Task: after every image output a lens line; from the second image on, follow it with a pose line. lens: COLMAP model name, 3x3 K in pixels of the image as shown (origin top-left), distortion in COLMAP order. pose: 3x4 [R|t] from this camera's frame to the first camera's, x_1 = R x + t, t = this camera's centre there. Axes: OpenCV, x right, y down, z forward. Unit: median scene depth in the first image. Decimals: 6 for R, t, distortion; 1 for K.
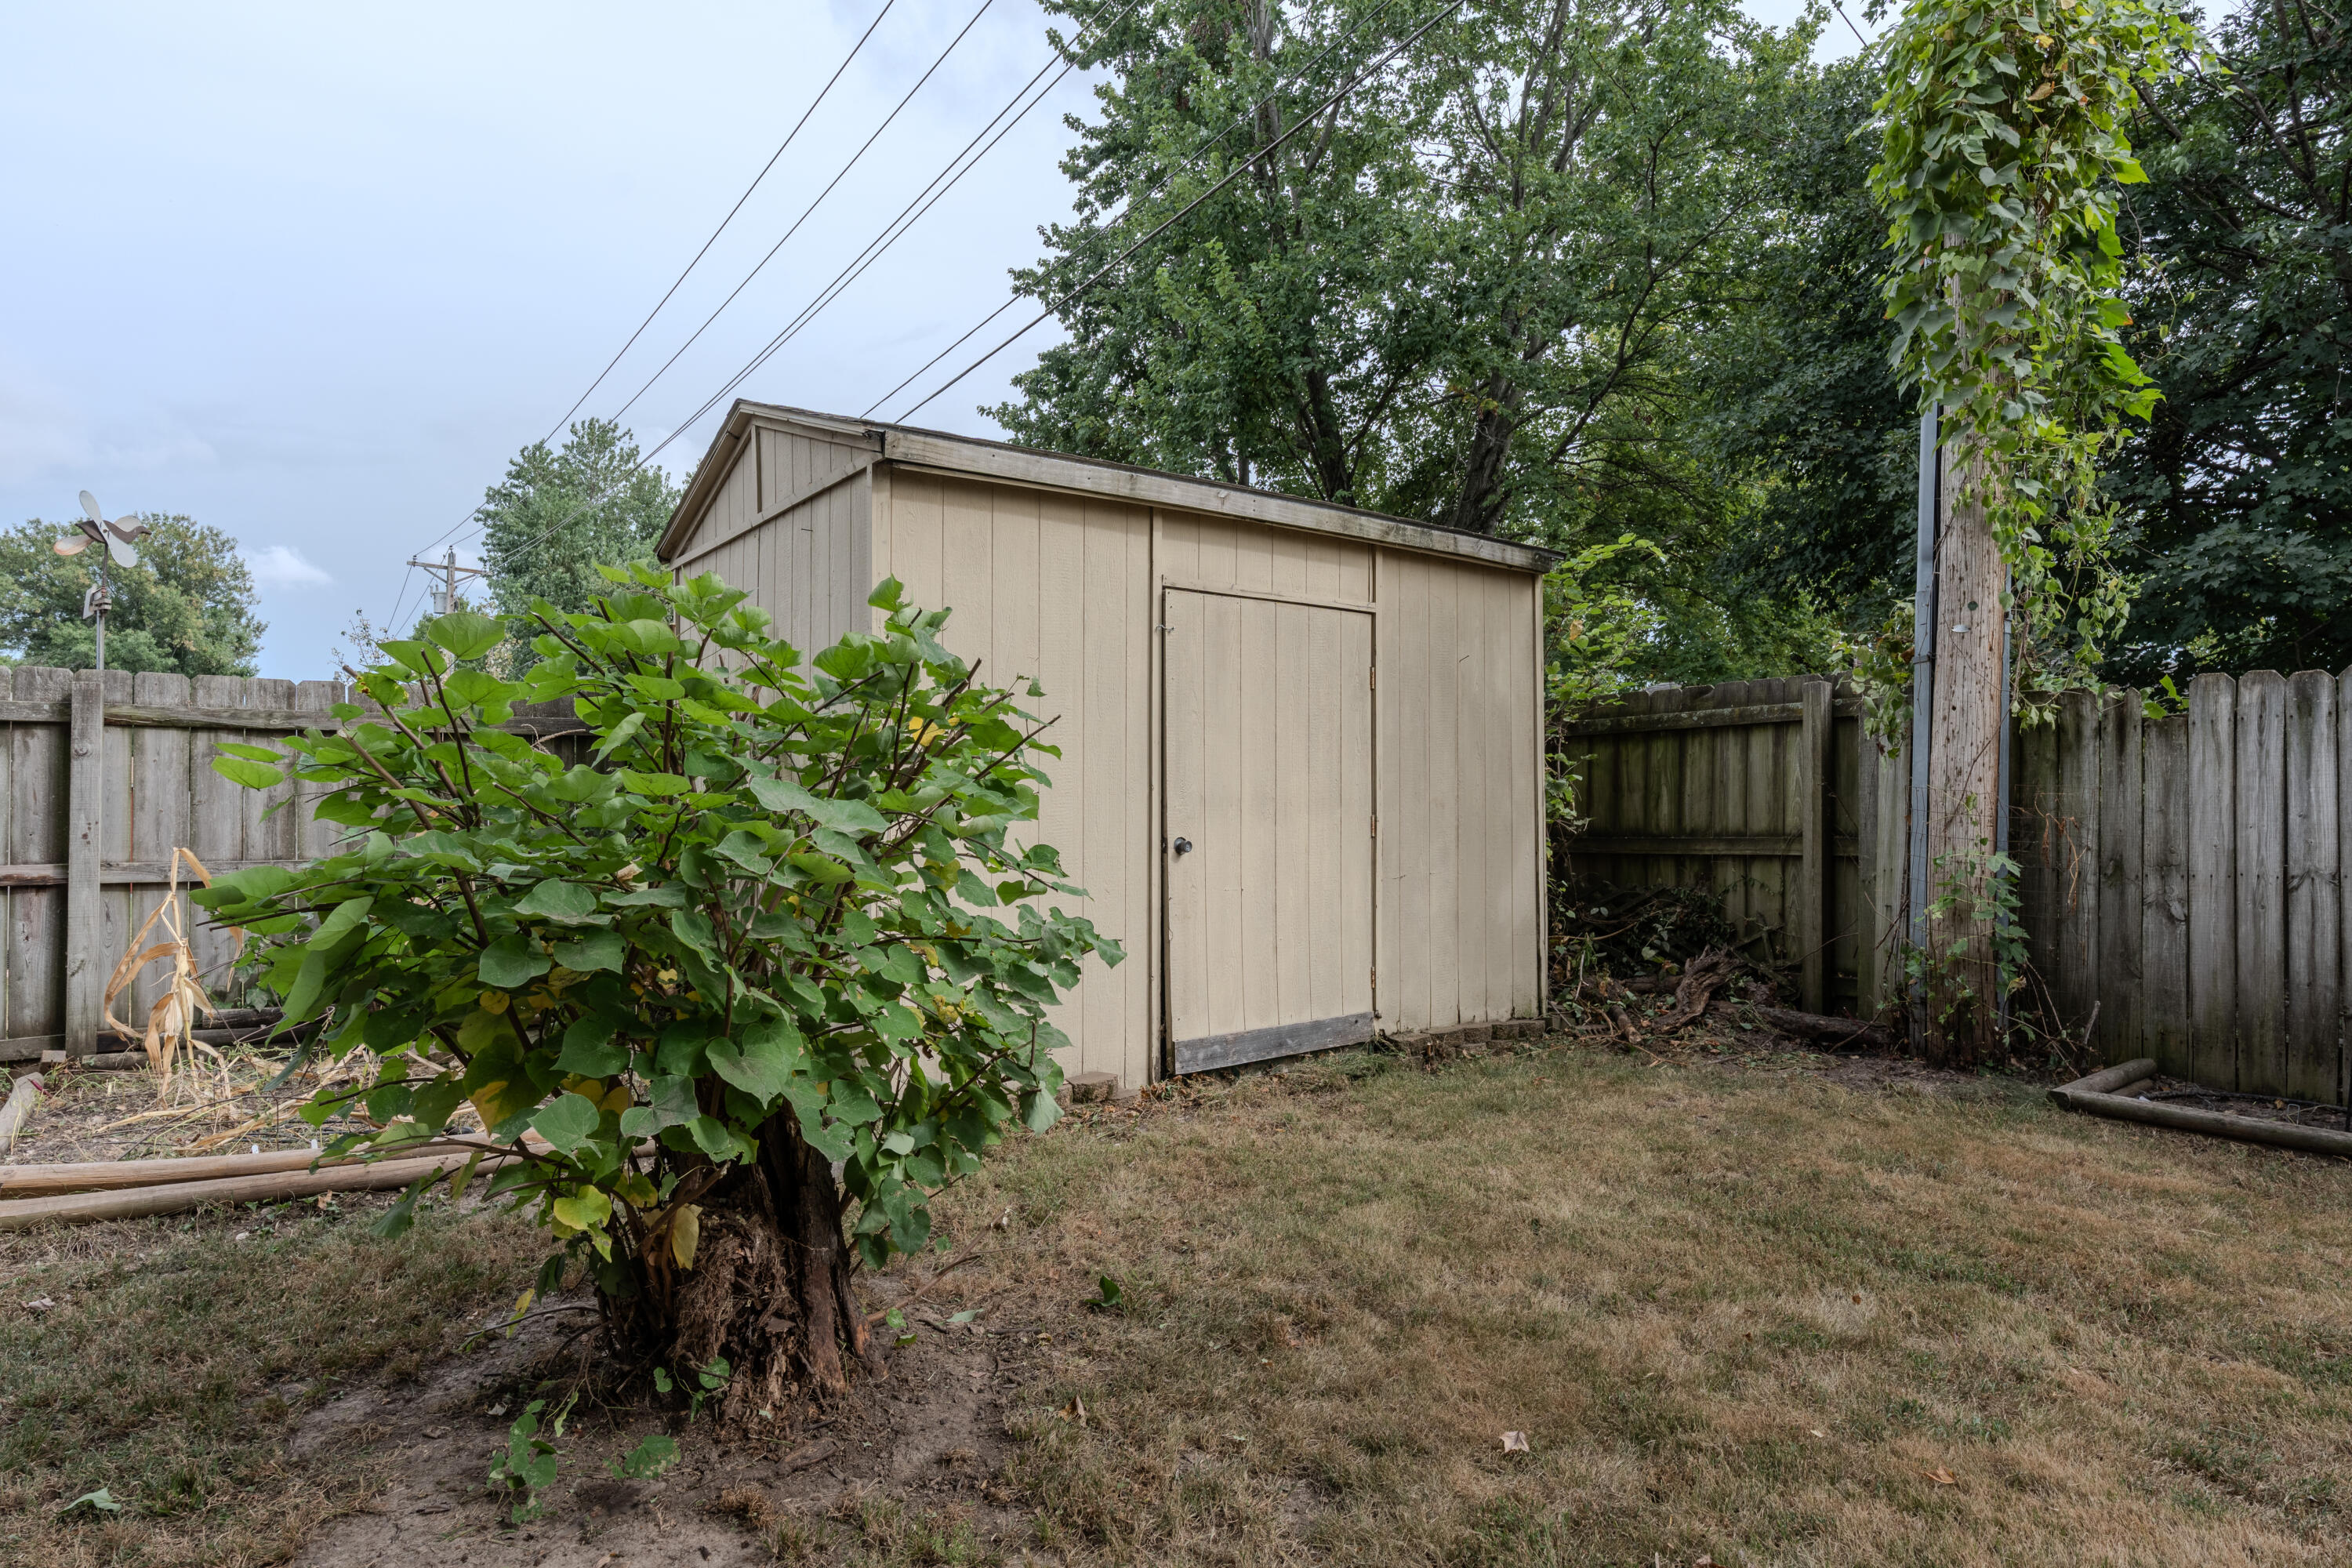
lens RADIAL K [[1278.5, 0, 1175.0], [0, 1278.5, 791.5], [0, 0, 1]] dist [-0.001017, -0.000044]
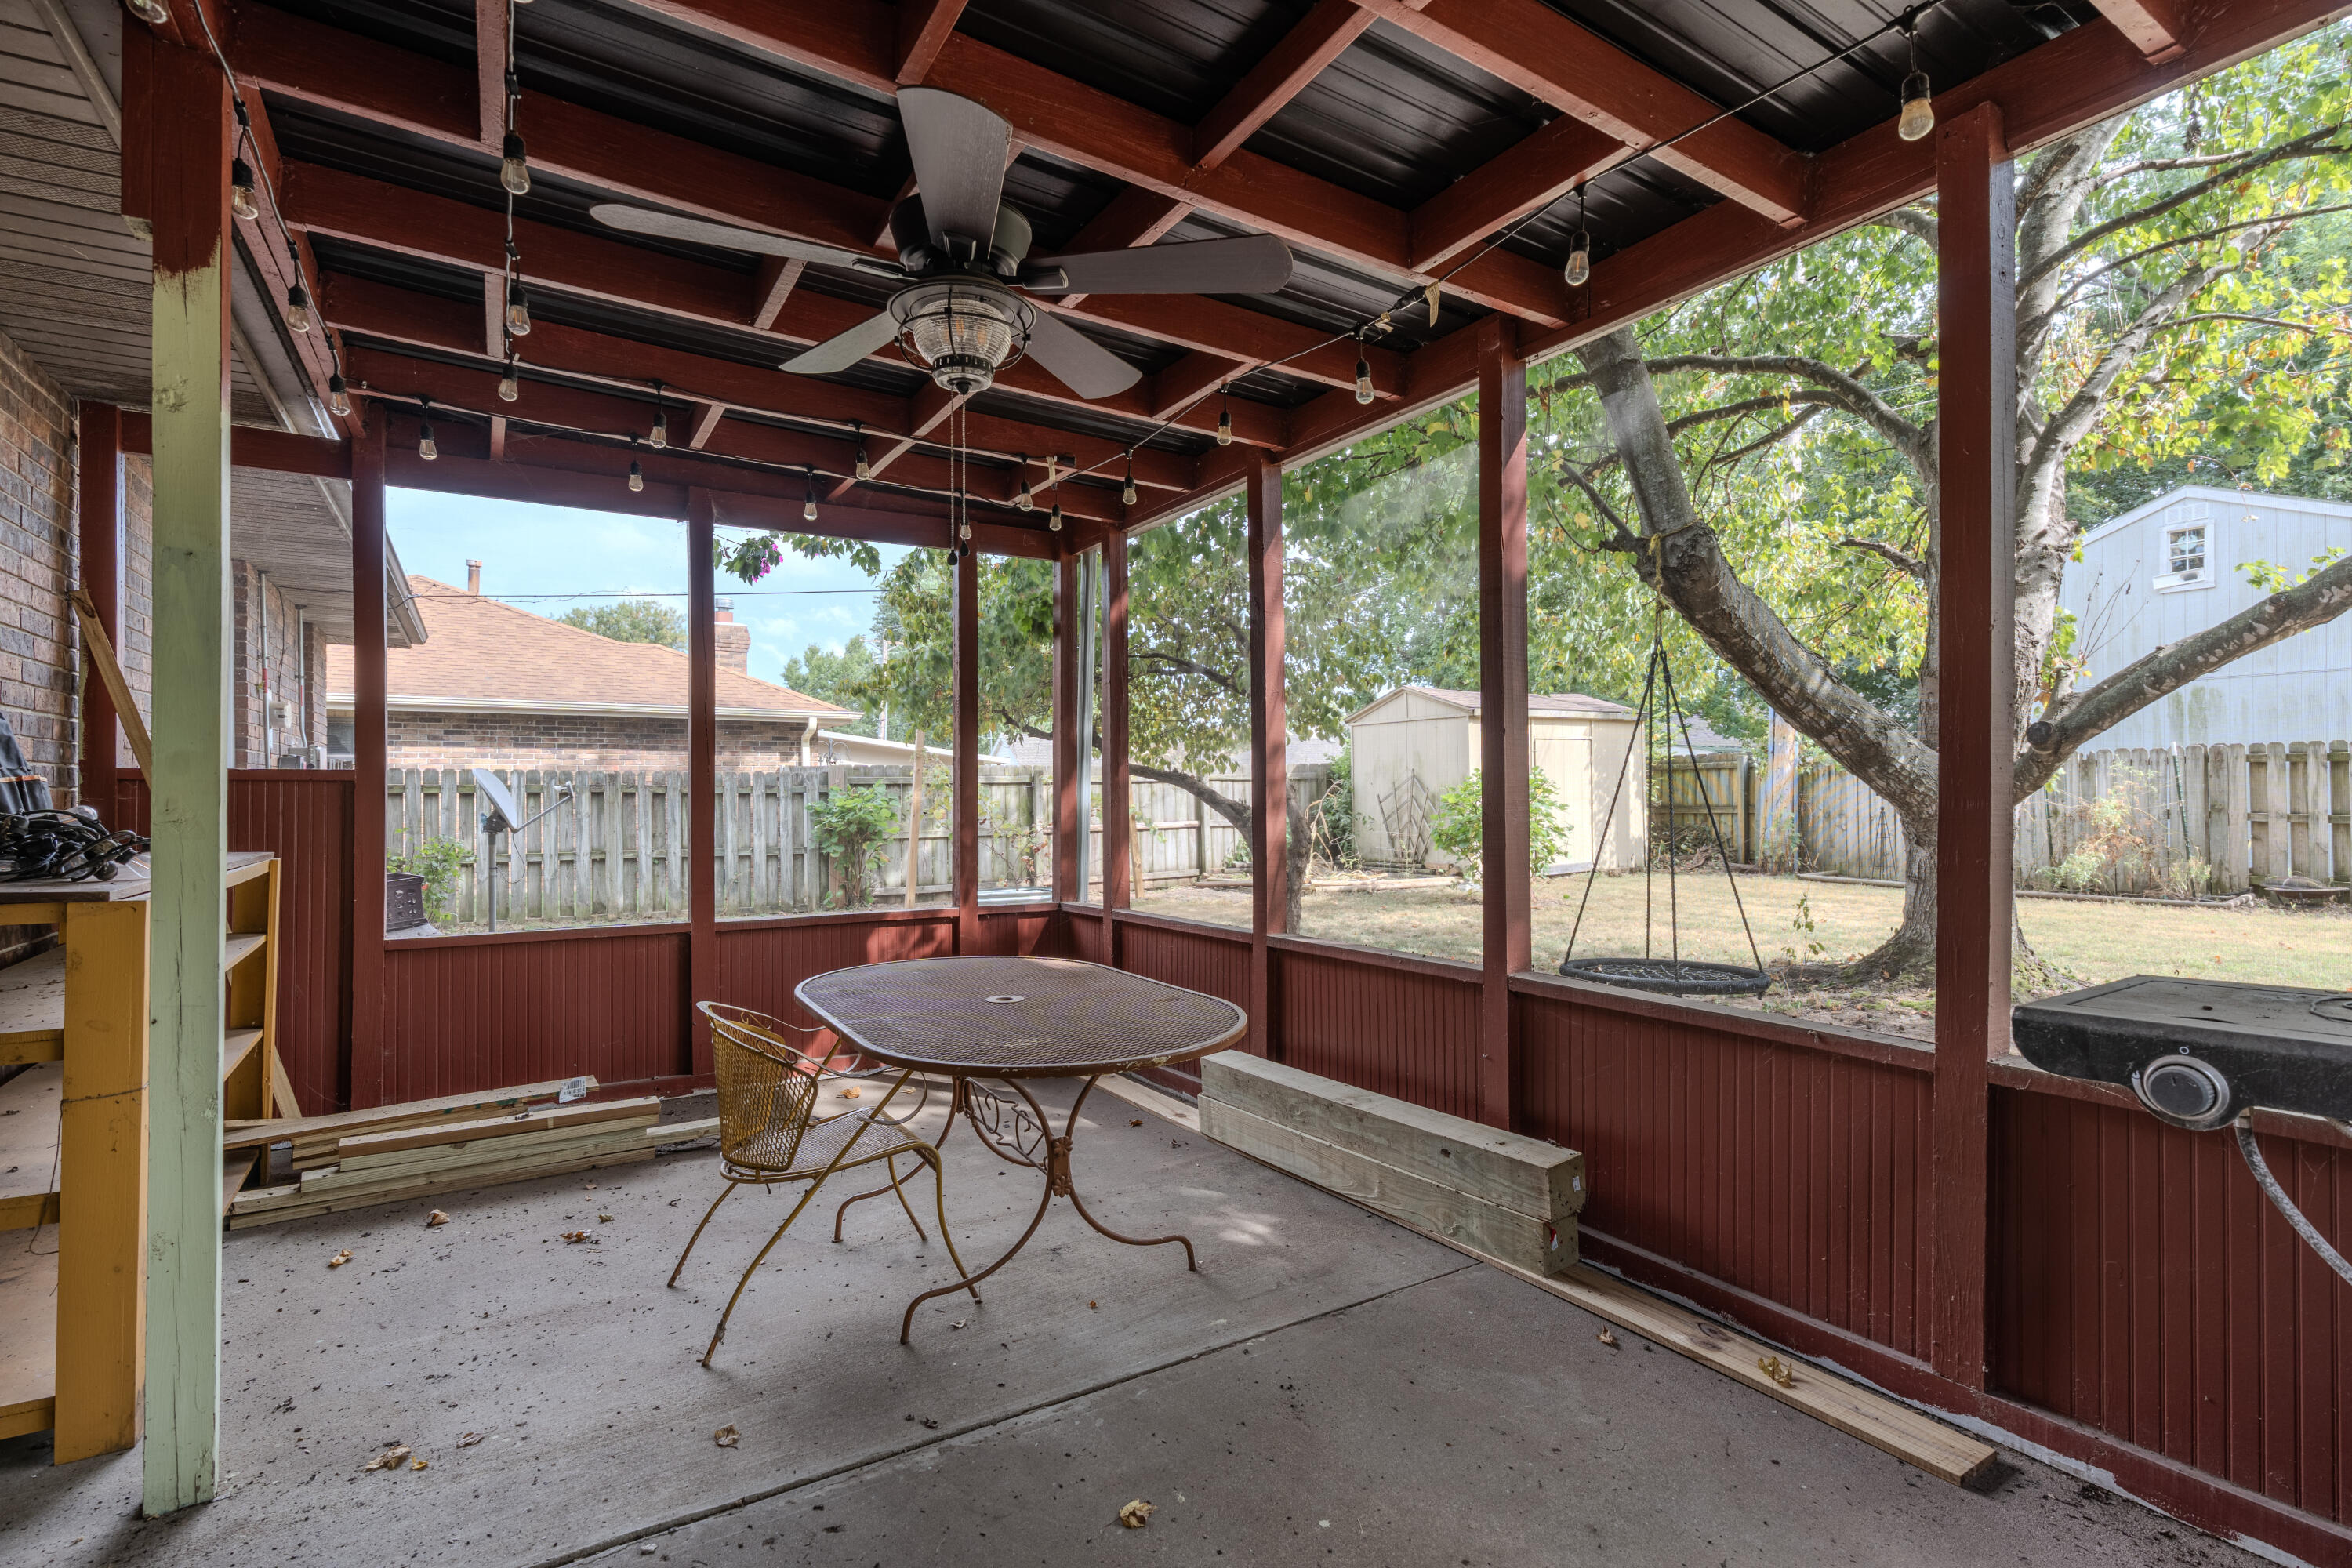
lens RADIAL K [[1084.2, 0, 1177.8], [0, 1084.2, 792.9], [0, 0, 1]] dist [0.000915, 0.000023]
pose [[0.997391, -0.012217, -0.071143, -0.641968], [0.013757, 0.999681, 0.021200, -0.069206], [0.070861, -0.022123, 0.997241, -1.643668]]
